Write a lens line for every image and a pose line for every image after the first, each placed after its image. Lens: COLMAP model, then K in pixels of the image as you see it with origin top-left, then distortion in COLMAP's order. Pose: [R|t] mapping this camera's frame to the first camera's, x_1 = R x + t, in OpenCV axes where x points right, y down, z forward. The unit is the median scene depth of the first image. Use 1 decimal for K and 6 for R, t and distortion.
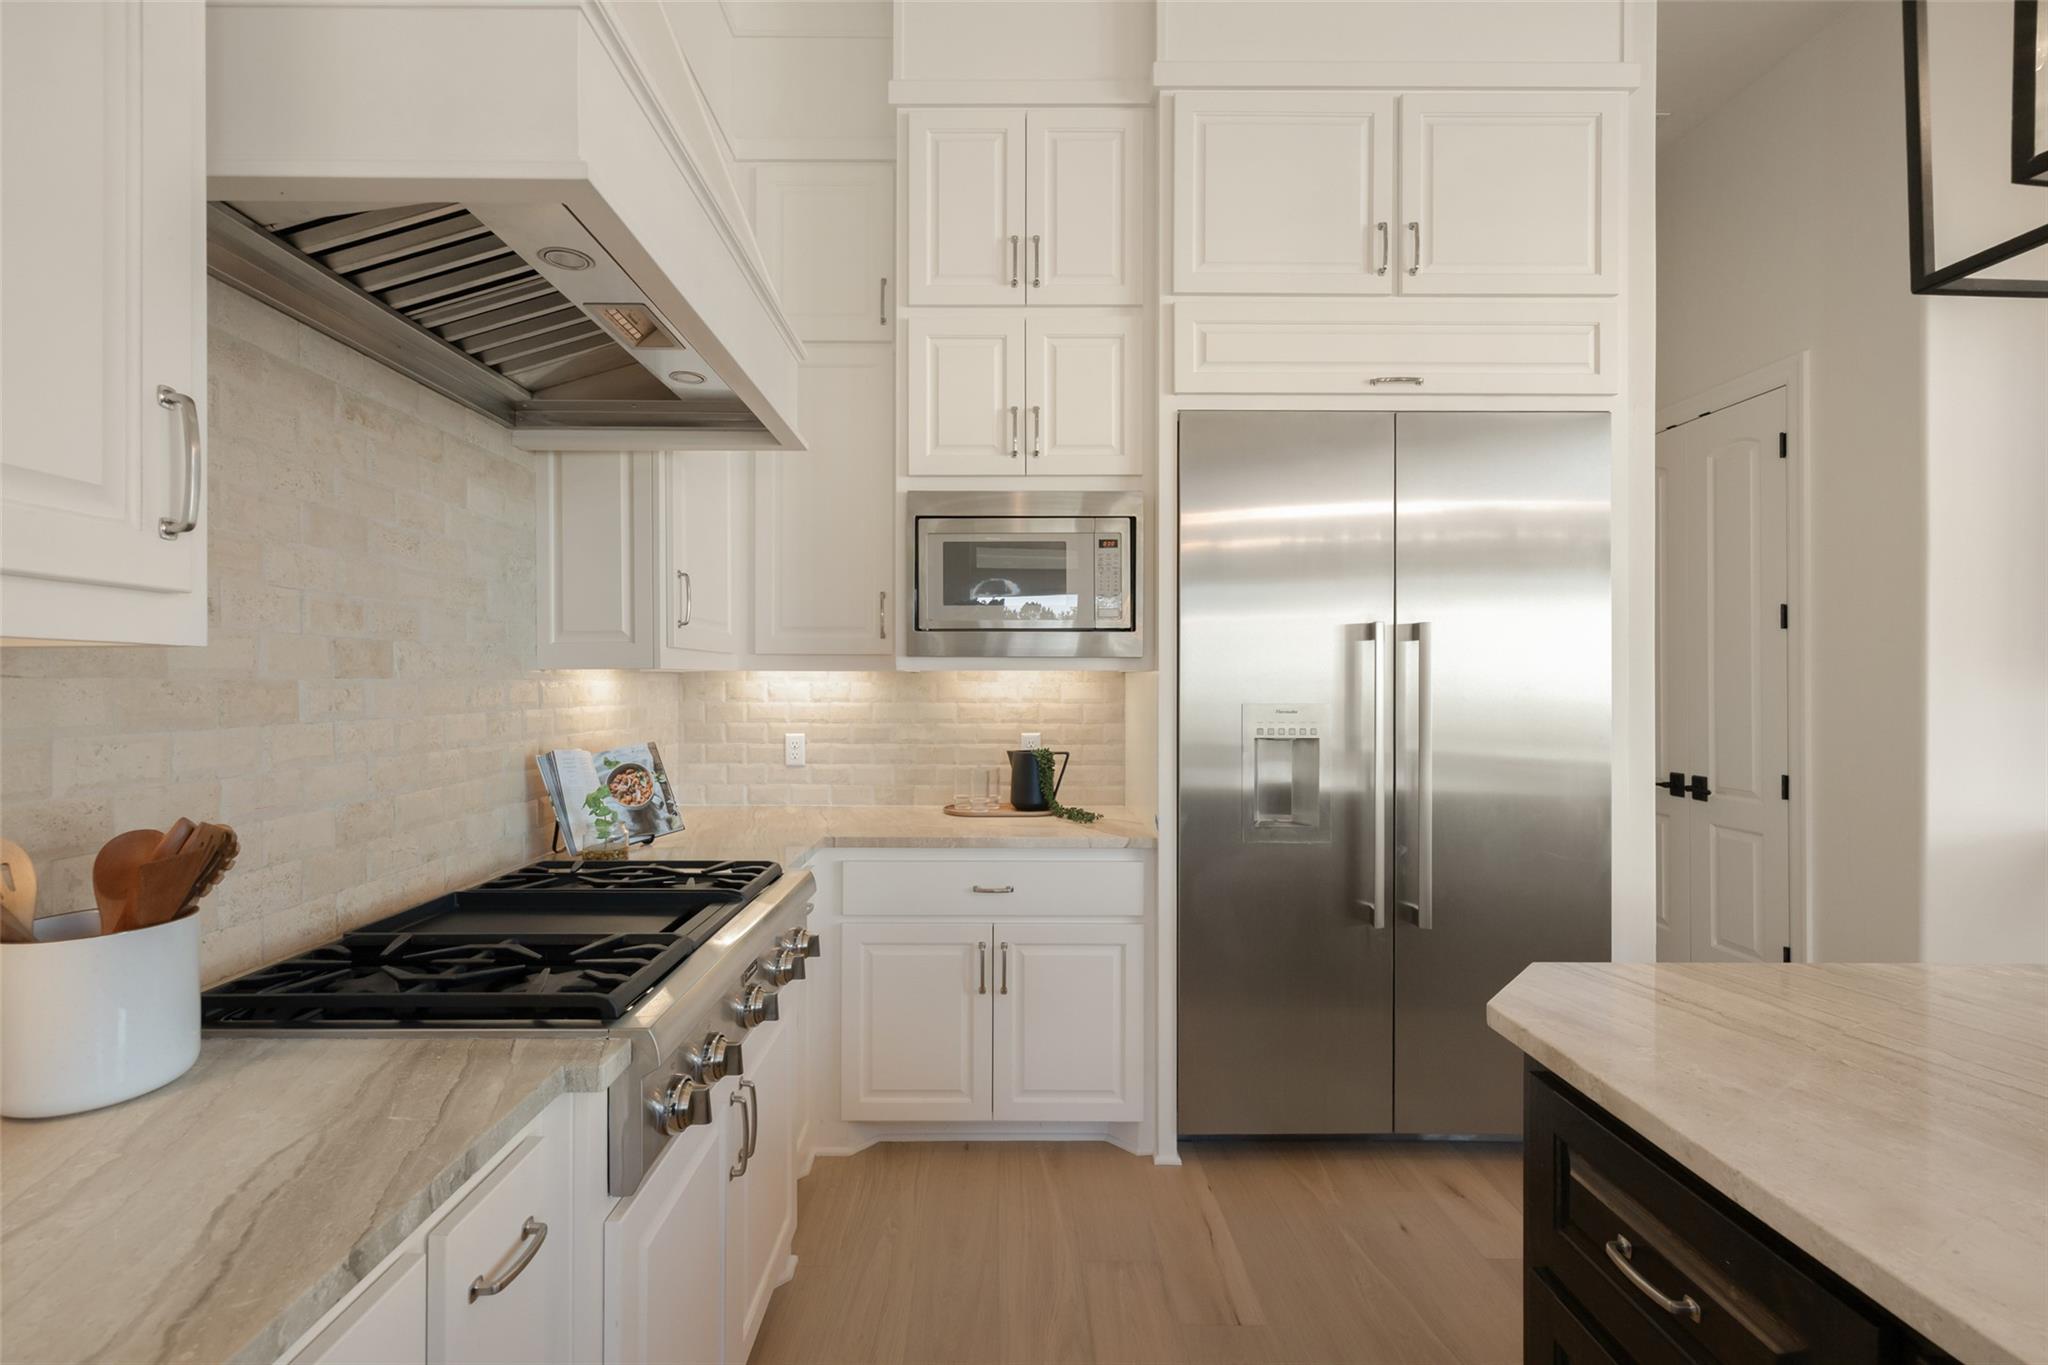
lens RADIAL K [[871.3, 0, 993.2], [0, 871.3, 677.2], [0, 0, 1]] dist [0.000576, 0.001001]
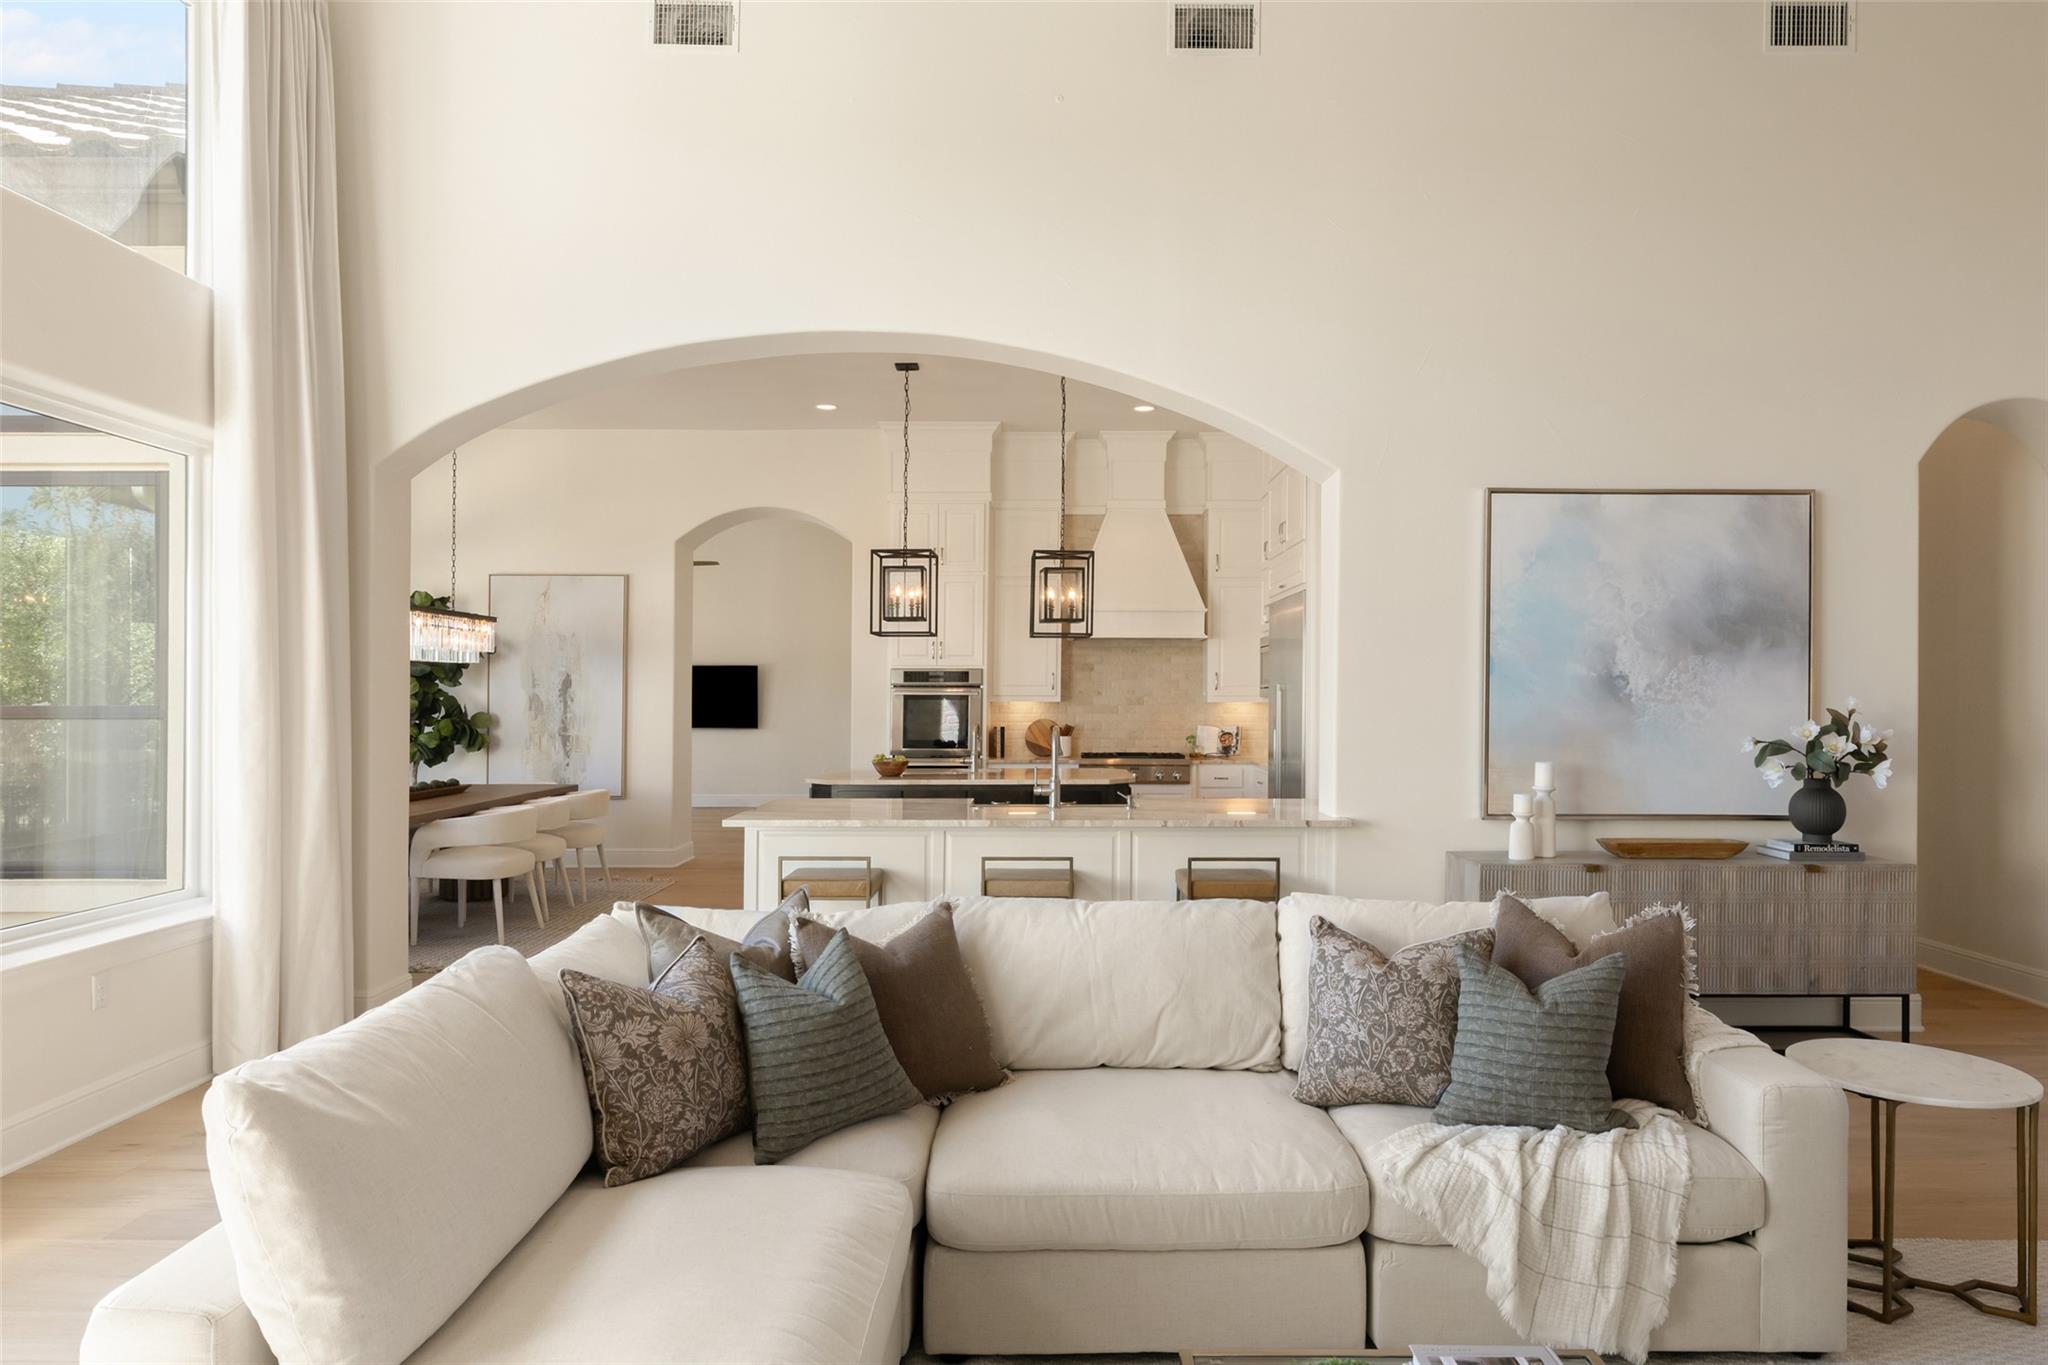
lens RADIAL K [[1244.2, 0, 1041.0], [0, 1244.2, 698.4], [0, 0, 1]] dist [0.002743, -0.001507]
pose [[-0.000520, -0.000704, -1.000000, 4.032648], [0.004746, 0.999988, -0.000706, -0.023215], [0.999989, -0.004746, -0.000517, 0.313026]]
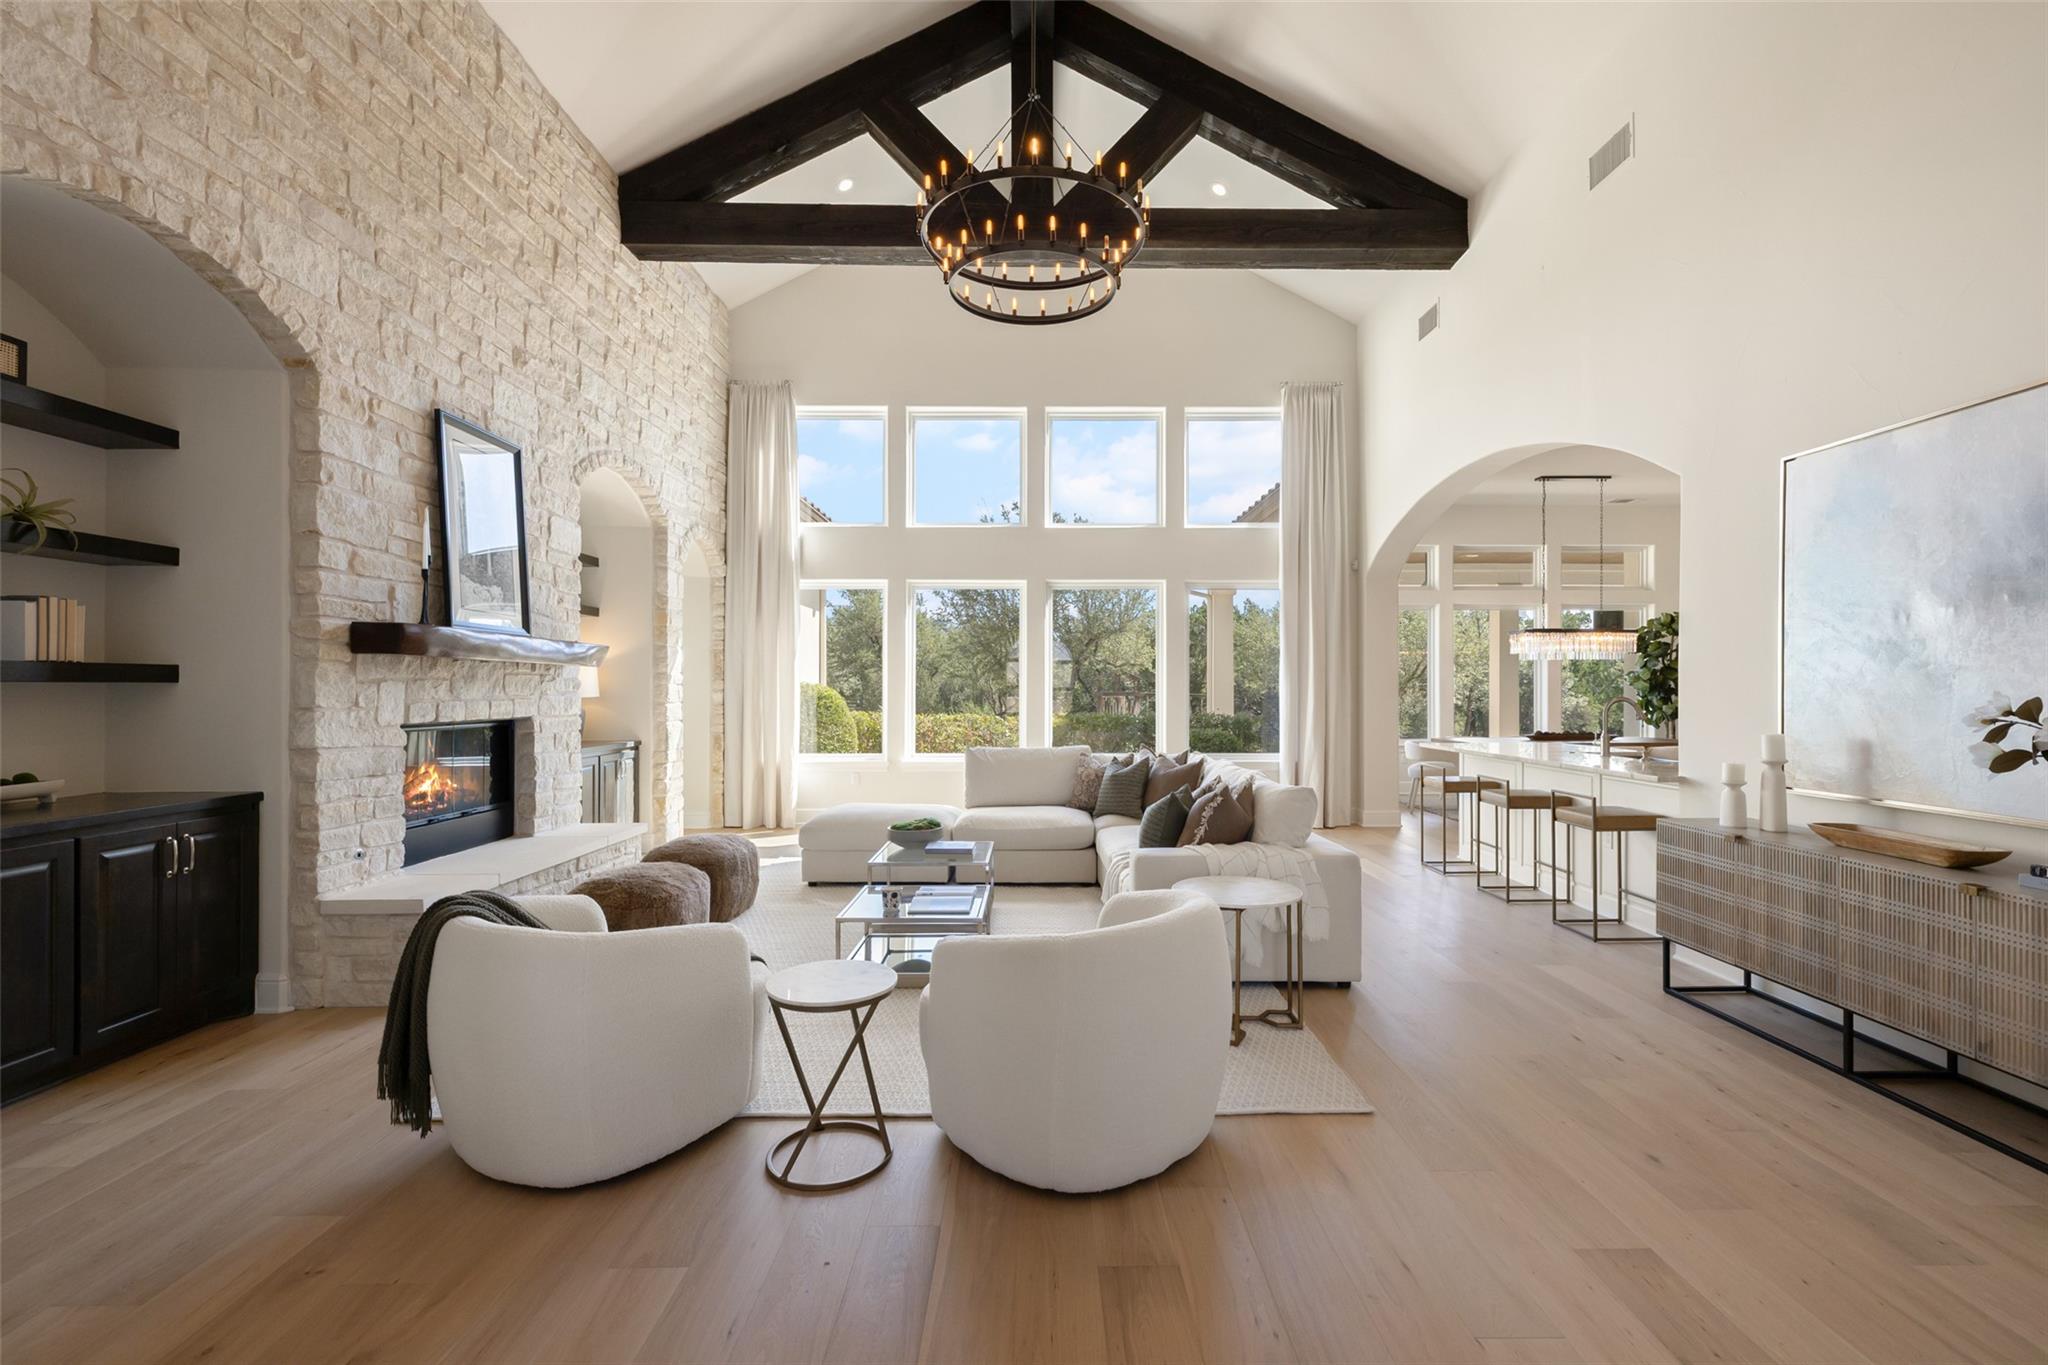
lens RADIAL K [[871.3, 0, 1045.1], [0, 871.3, 681.0], [0, 0, 1]] dist [0.000576, 0.001001]
pose [[-0.999932, -0.000342, -0.011640, 3.146577], [-0.000184, 0.999907, -0.013612, 0.019226], [0.011643, -0.013609, -0.999840, 2.594482]]
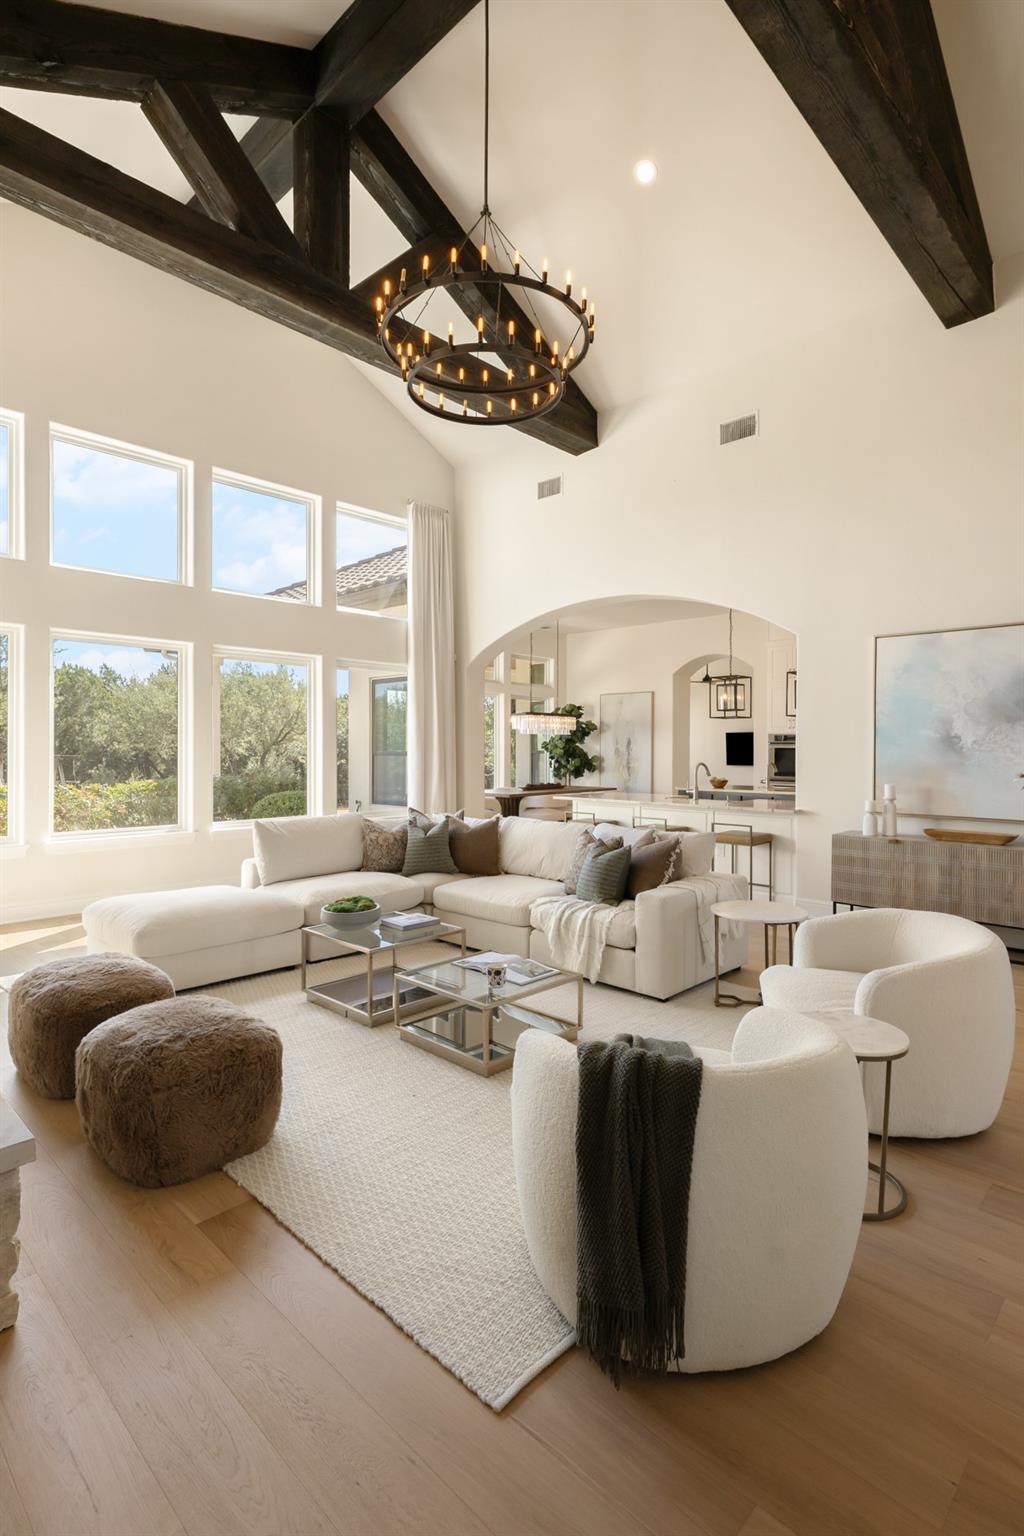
lens RADIAL K [[749.0, 0, 507.6], [0, 749.0, 742.9], [0, 0, 1]] dist [-0.007287, 0.004893]
pose [[-0.696508, -0.008474, -0.717499, 4.415394], [0.000932, 0.999919, -0.012713, -0.012546], [0.717548, -0.009523, -0.696444, 1.934861]]
